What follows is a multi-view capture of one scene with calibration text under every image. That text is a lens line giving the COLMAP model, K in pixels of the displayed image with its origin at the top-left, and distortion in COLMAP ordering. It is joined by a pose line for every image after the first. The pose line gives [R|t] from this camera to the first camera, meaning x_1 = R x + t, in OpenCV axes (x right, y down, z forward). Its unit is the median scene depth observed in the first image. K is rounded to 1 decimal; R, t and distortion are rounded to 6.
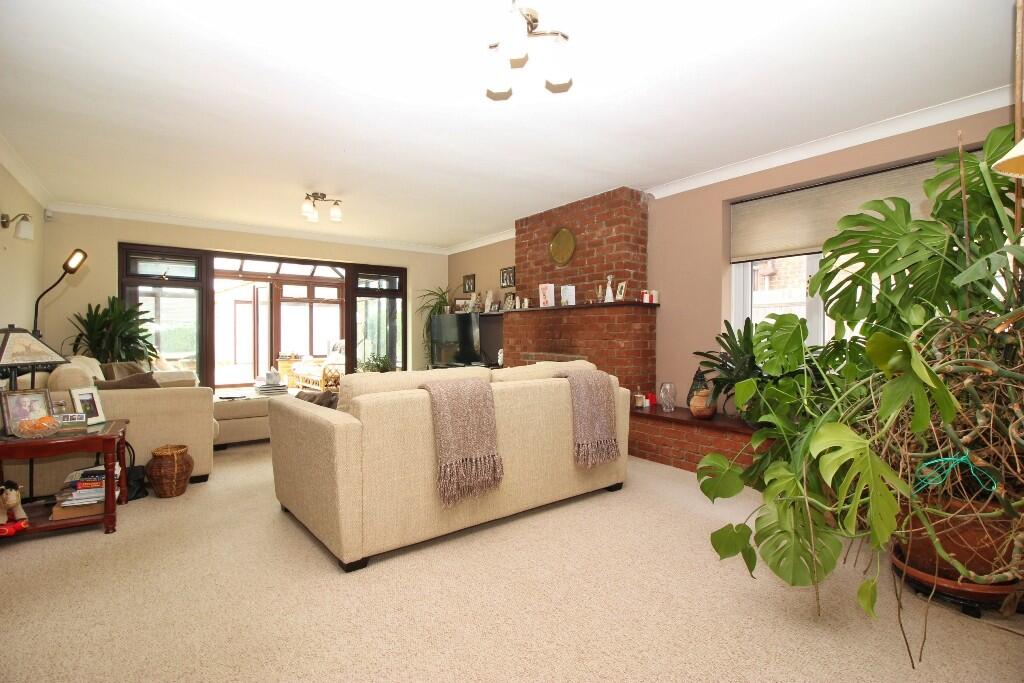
lens RADIAL K [[483.1, 0, 508.1], [0, 483.1, 336.4], [0, 0, 1]] dist [-0.007396, -0.004855]
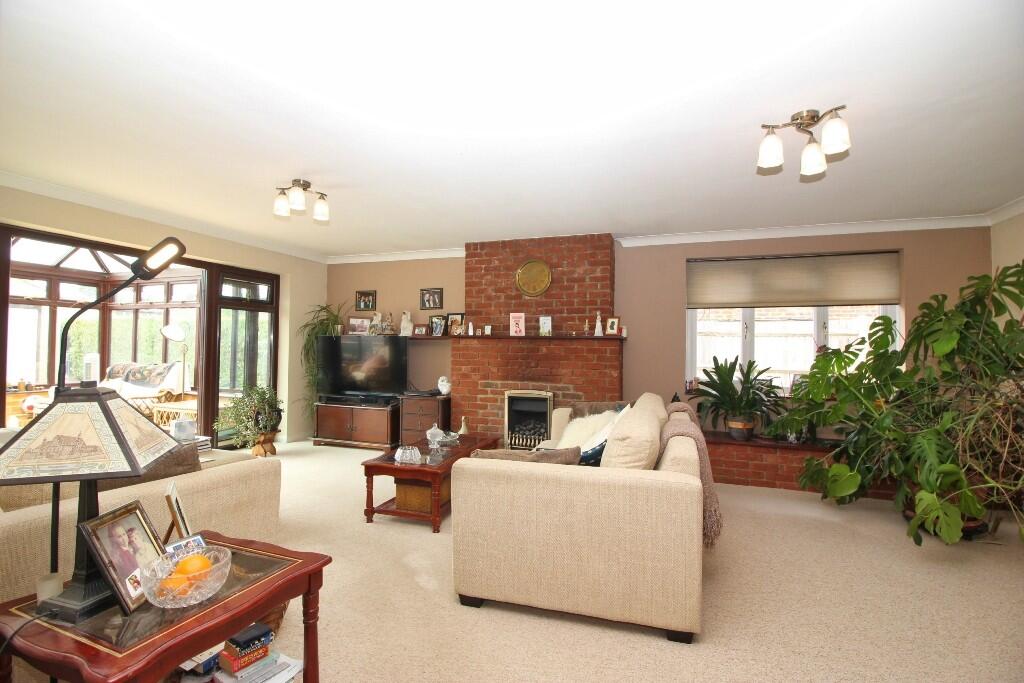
lens RADIAL K [[483.1, 0, 493.4], [0, 483.1, 334.3], [0, 0, 1]] dist [-0.007396, -0.004855]
pose [[0.829131, 0.025432, 0.558476, -0.519816], [-0.010894, 0.999510, -0.029342, -0.033070], [-0.558948, 0.018245, 0.829002, 0.190974]]
